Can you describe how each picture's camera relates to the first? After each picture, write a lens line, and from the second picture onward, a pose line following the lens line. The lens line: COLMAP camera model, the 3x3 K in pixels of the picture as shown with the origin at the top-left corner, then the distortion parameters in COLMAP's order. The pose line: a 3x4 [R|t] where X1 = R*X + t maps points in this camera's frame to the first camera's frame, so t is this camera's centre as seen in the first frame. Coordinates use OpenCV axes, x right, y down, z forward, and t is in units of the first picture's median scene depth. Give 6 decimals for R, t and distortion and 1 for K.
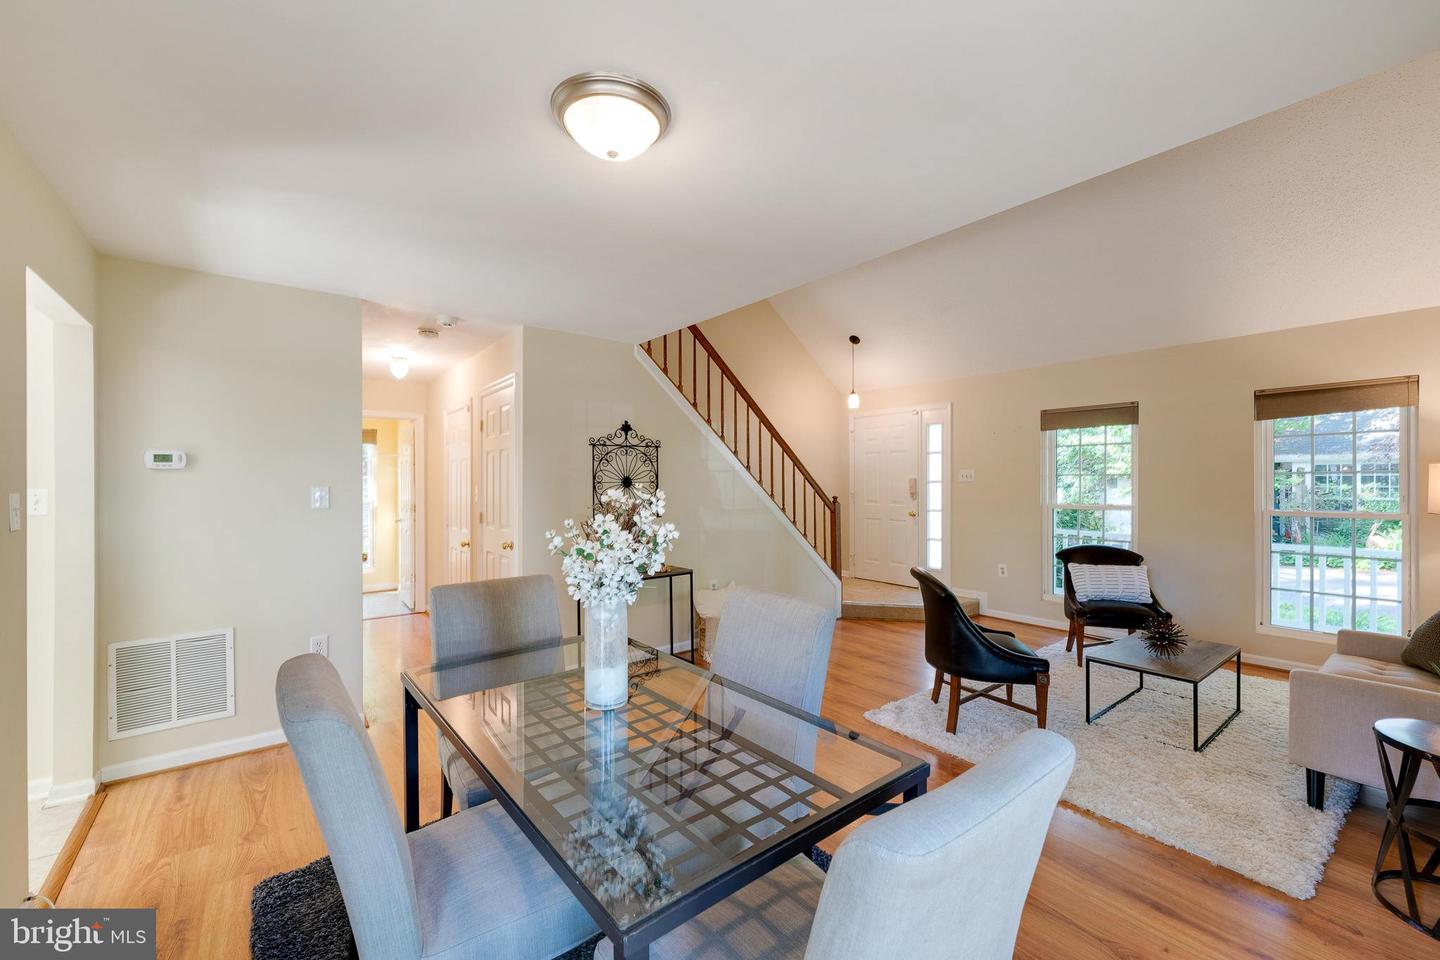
lens RADIAL K [[578.1, 0, 718.9], [0, 578.1, 482.1], [0, 0, 1]] dist [0.003705, -0.000007]
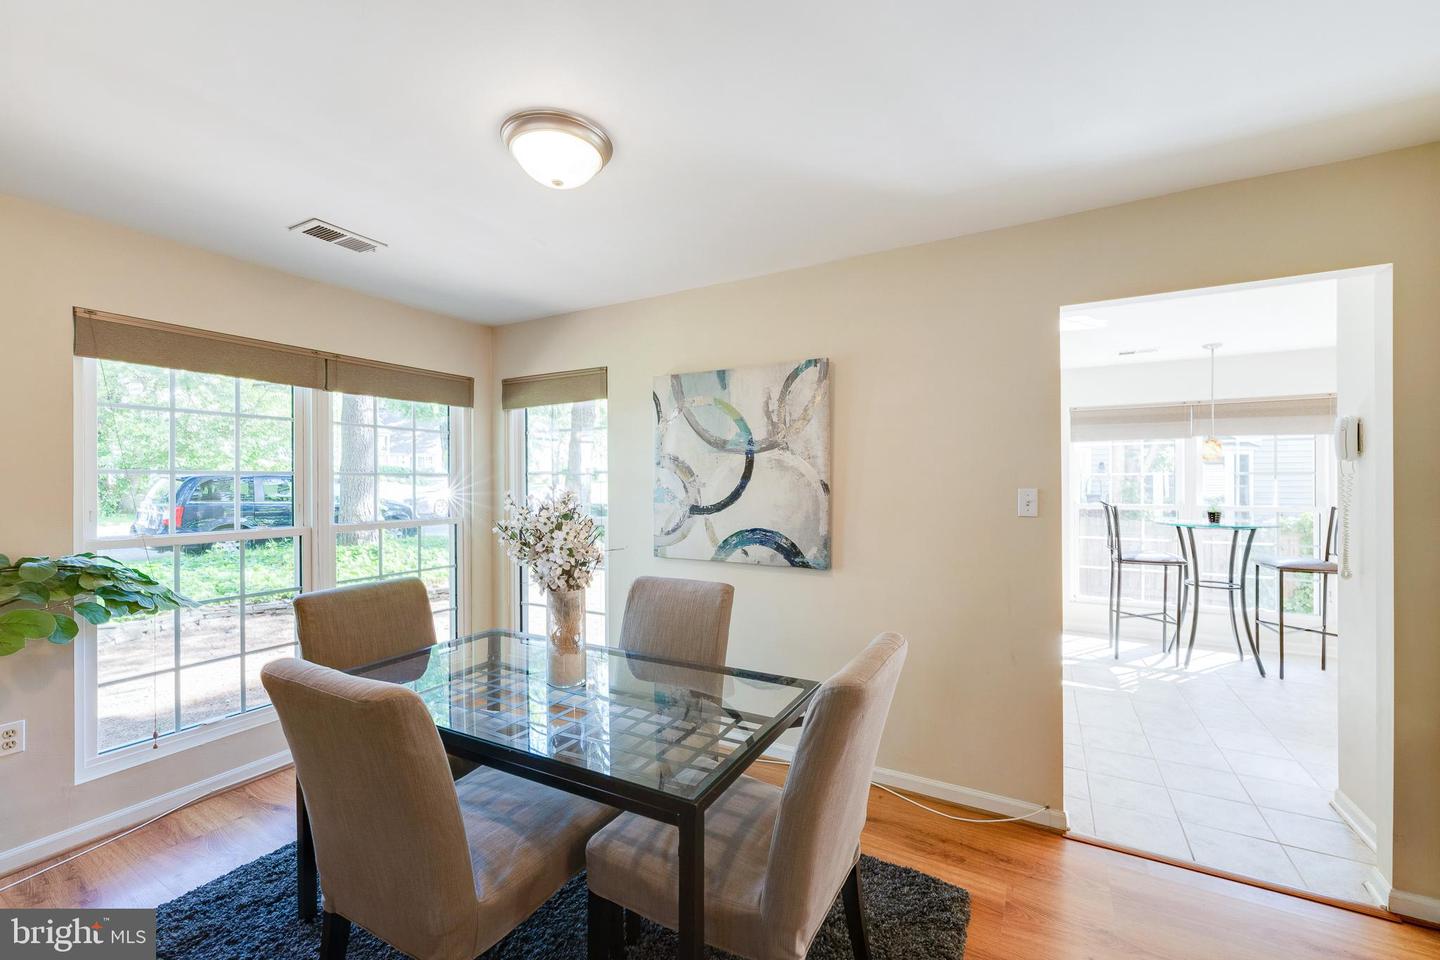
lens RADIAL K [[579.8, 0, 718.0], [0, 579.8, 483.1], [0, 0, 1]] dist [-0.000727, -0.000274]
pose [[-0.924509, 0.009719, -0.381036, -0.015428], [0.007449, 0.999945, 0.007431, -0.003748], [0.381088, 0.004032, -0.924530, 0.781778]]
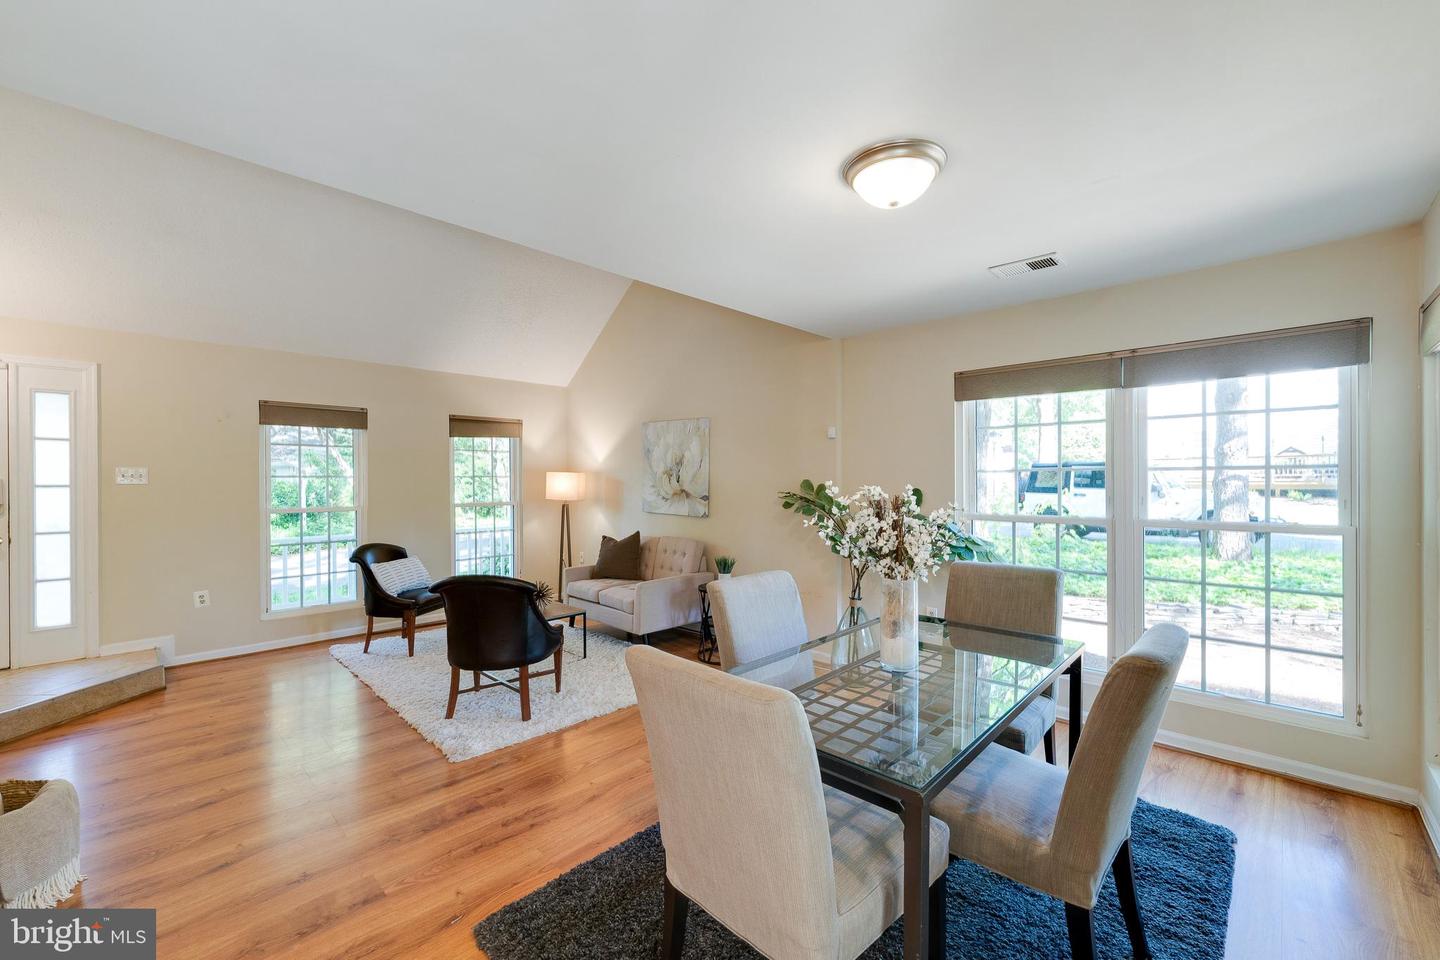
lens RADIAL K [[579.8, 0, 718.0], [0, 579.8, 483.1], [0, 0, 1]] dist [-0.000727, -0.000274]
pose [[-0.134697, -0.003436, 0.990881, -0.483485], [0.006237, 0.999971, 0.004315, -0.001207], [-0.990867, 0.006761, -0.134672, 0.557925]]
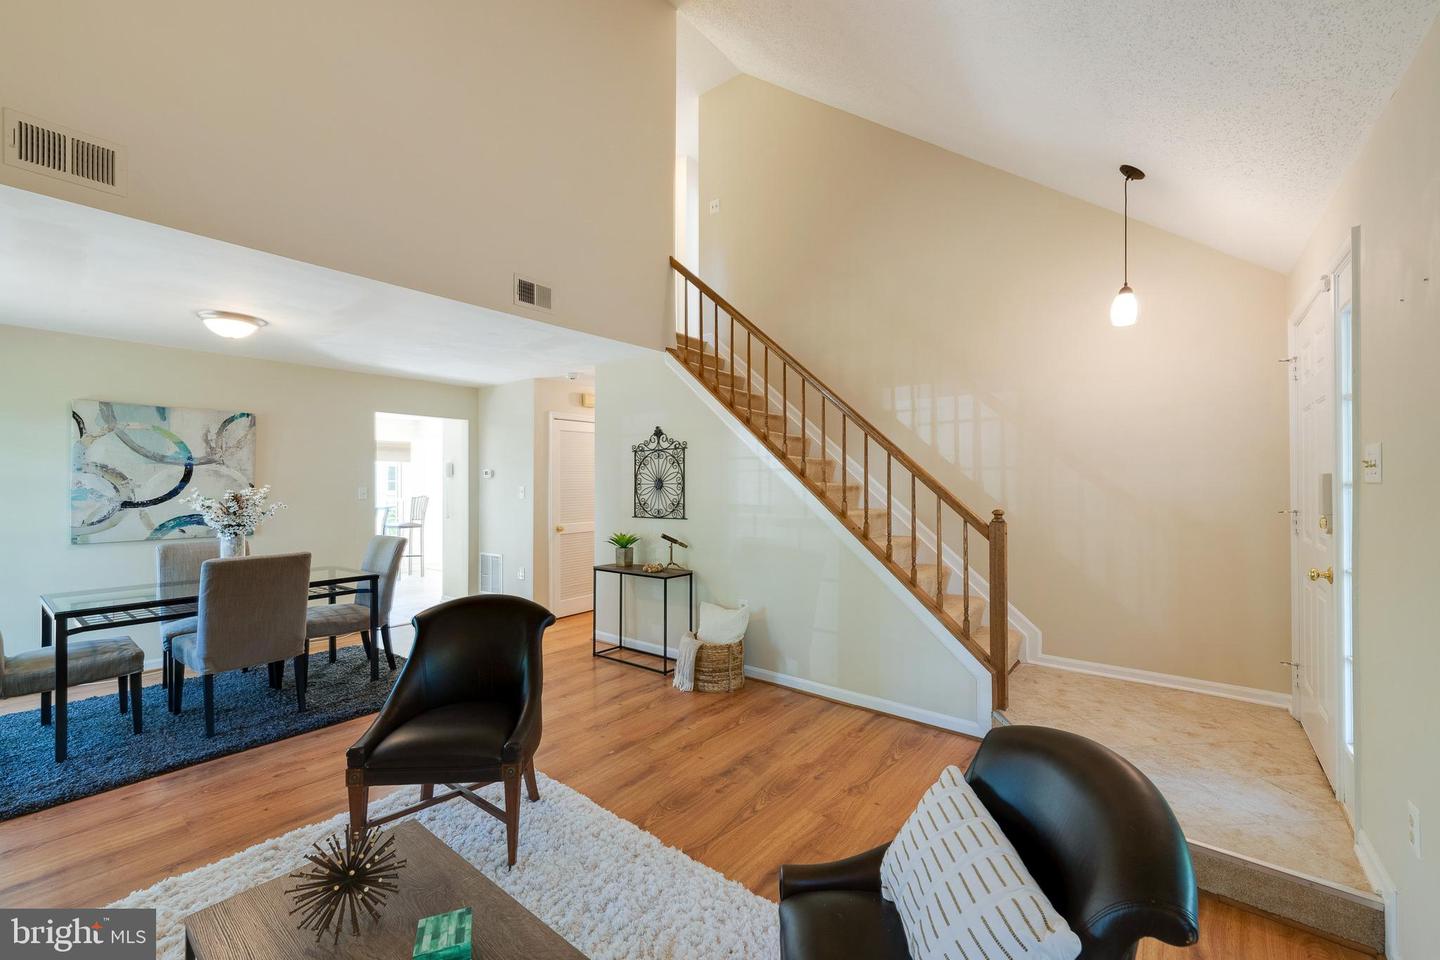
lens RADIAL K [[578.1, 0, 718.9], [0, 578.1, 482.1], [0, 0, 1]] dist [0.003705, -0.000007]
pose [[0.230224, -0.001382, -0.973137, 0.892060], [0.000604, 0.999999, -0.001277, -0.001553], [0.973137, -0.000294, 0.230225, 0.850372]]
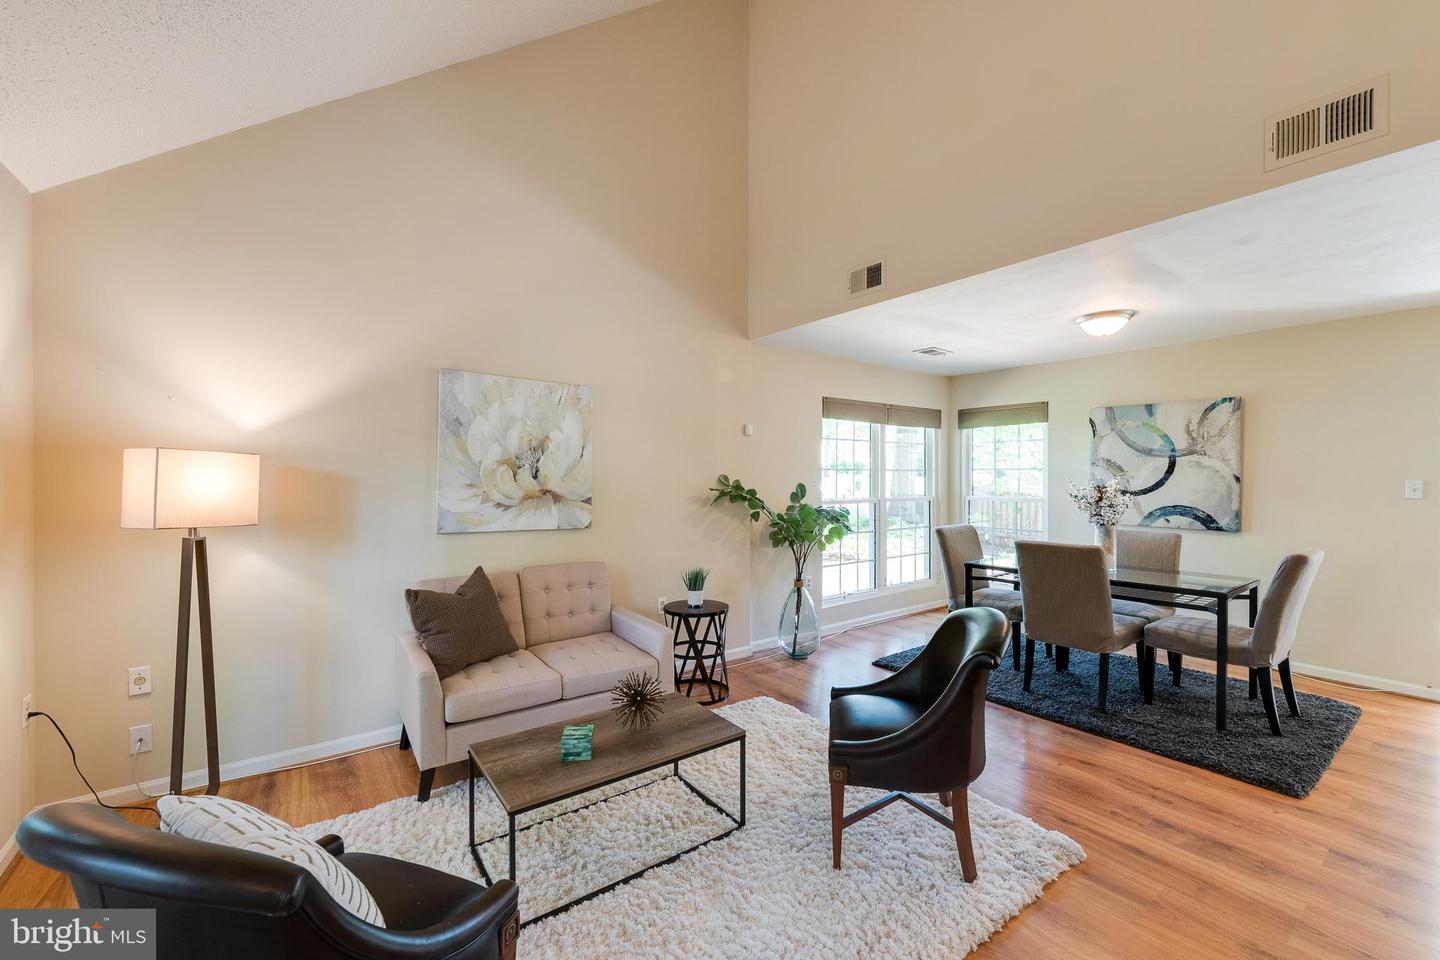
lens RADIAL K [[585.9, 0, 717.5], [0, 585.9, 478.1], [0, 0, 1]] dist [-0.001532, -0.000351]
pose [[-0.999624, 0.001842, 0.027344, 0.482334], [0.001967, 0.999988, 0.004544, -0.001693], [-0.027335, 0.004596, -0.999616, 1.251839]]
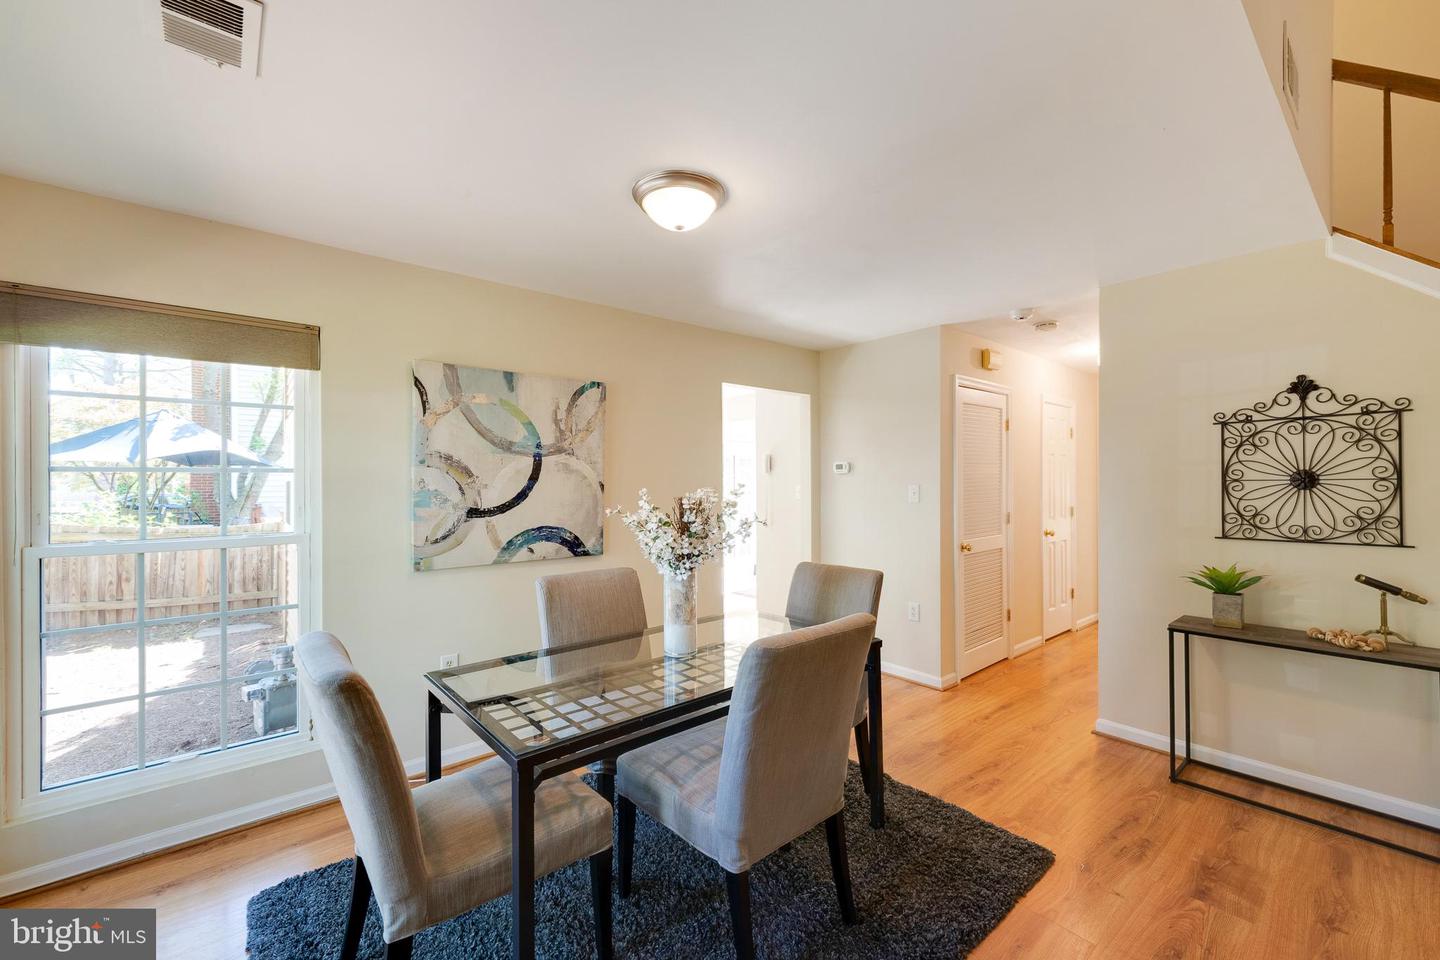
lens RADIAL K [[578.1, 0, 718.9], [0, 578.1, 482.1], [0, 0, 1]] dist [0.003705, -0.000007]
pose [[0.026854, 0.000565, -0.999639, 0.405501], [0.004565, 0.999989, 0.000688, -0.000579], [0.999629, -0.004582, 0.026852, 0.386682]]
